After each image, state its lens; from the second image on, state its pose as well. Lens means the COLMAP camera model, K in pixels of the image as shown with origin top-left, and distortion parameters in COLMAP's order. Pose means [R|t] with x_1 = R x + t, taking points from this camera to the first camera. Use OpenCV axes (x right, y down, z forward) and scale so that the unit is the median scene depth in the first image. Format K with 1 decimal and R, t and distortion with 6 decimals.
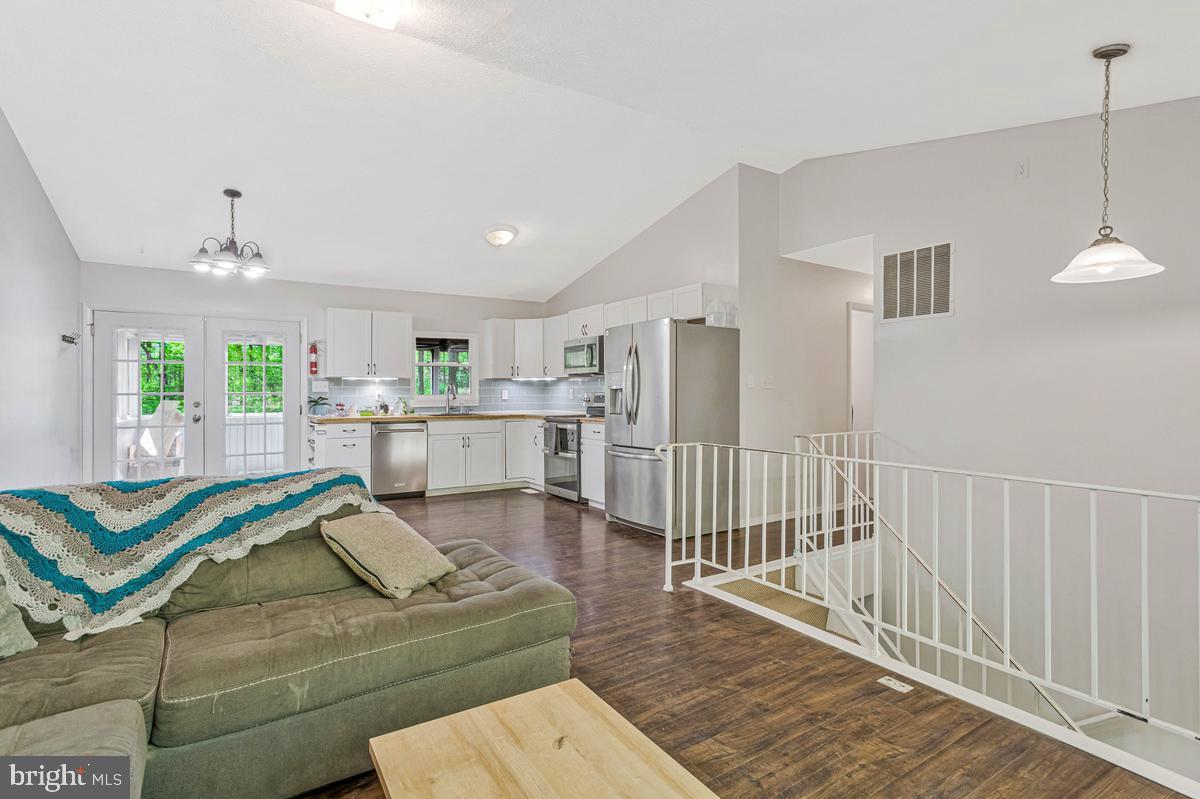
lens RADIAL K [[577.8, 0, 583.6], [0, 577.8, 392.4], [0, 0, 1]] dist [0.003393, 0.001361]
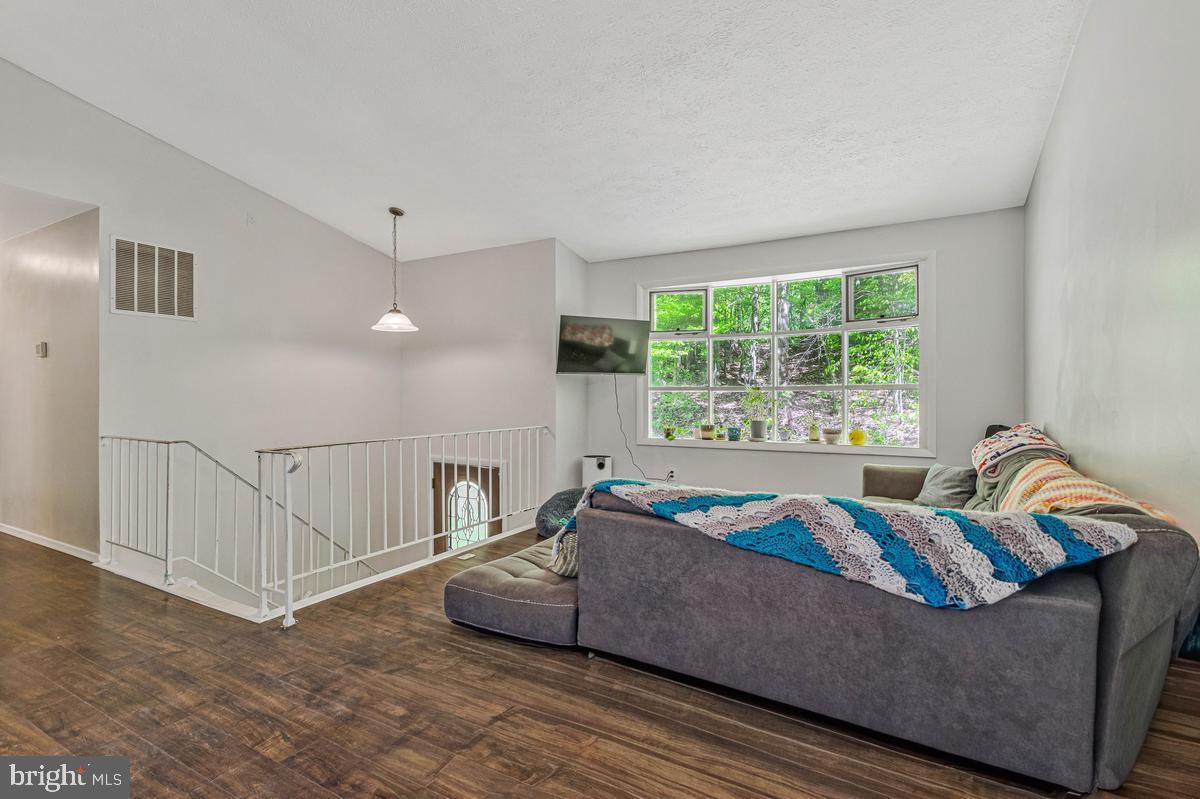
lens RADIAL K [[577.8, 0, 606.6], [0, 577.8, 382.1], [0, 0, 1]] dist [0.003393, 0.001361]
pose [[-0.481146, 0.013718, 0.876533, -0.436446], [0.003080, 0.999898, -0.013958, 0.000516], [-0.876635, -0.004016, -0.481139, 0.531348]]
